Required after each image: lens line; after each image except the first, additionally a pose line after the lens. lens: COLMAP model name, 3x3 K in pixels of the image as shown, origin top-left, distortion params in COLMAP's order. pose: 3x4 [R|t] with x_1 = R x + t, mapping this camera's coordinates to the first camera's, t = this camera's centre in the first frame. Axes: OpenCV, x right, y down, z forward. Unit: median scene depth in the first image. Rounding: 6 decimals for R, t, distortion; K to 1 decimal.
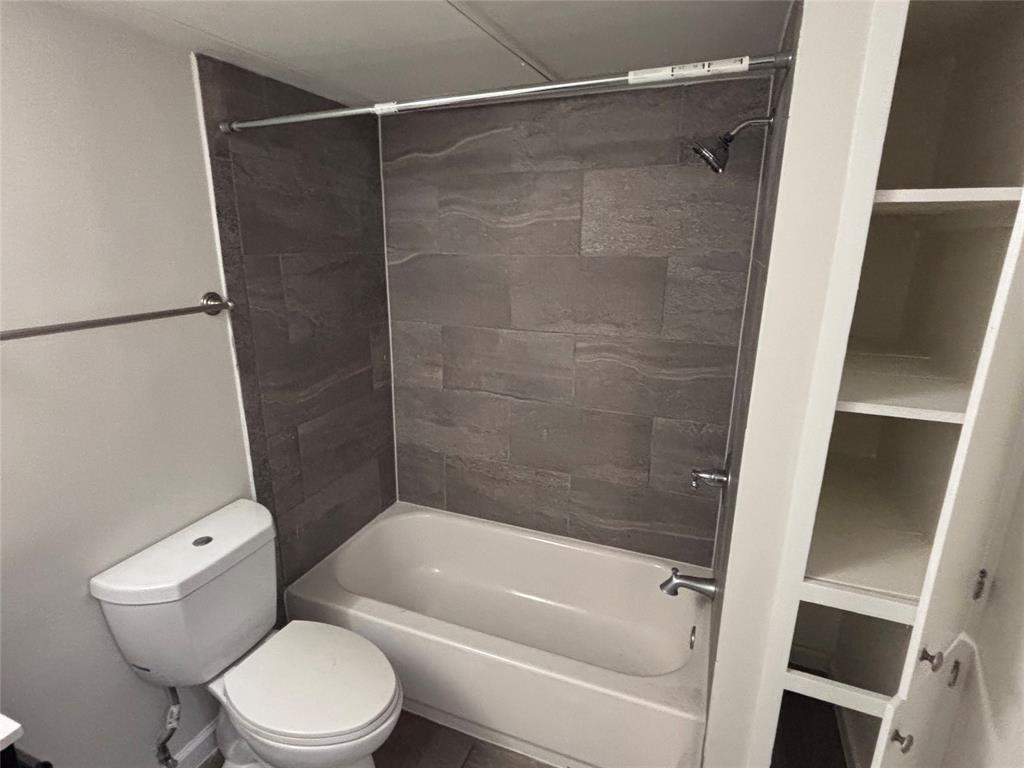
lens RADIAL K [[516.3, 0, 509.9], [0, 516.3, 382.8], [0, 0, 1]] dist [-0.000491, -0.004582]
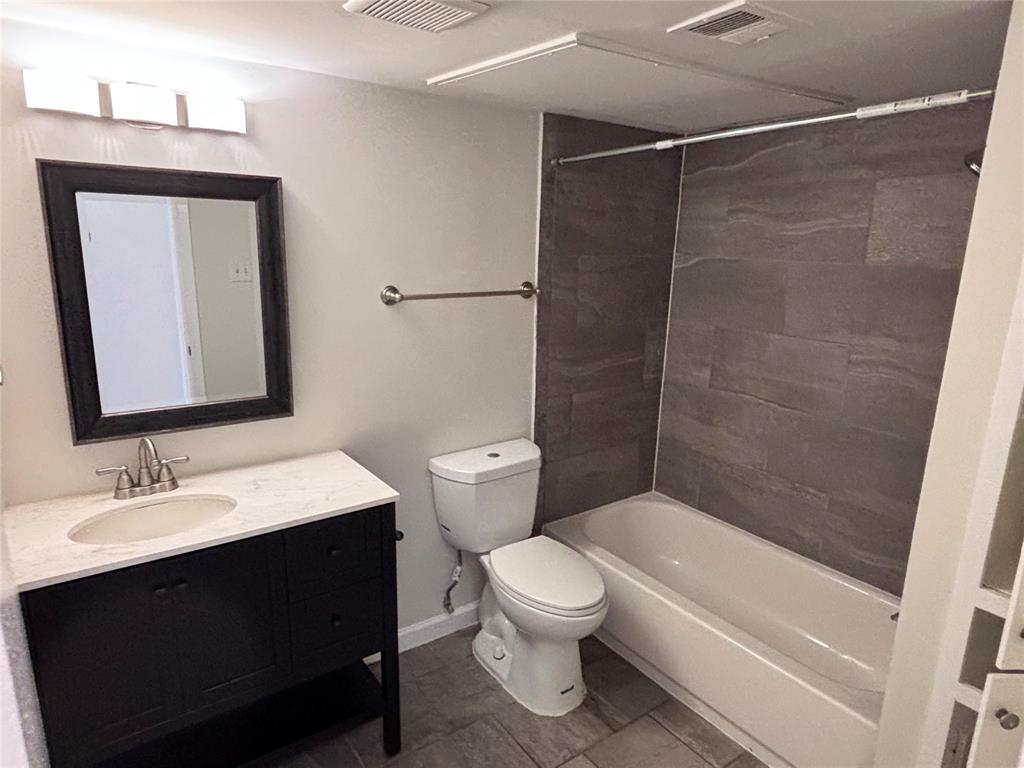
lens RADIAL K [[622.7, 0, 511.4], [0, 622.7, 384.3], [0, 0, 1]] dist [0.017648, -0.014457]
pose [[0.842821, 0.132915, -0.521522, 0.222756], [-0.156613, 0.987659, -0.001383, 0.080311], [0.514903, 0.082842, 0.853236, -0.322474]]
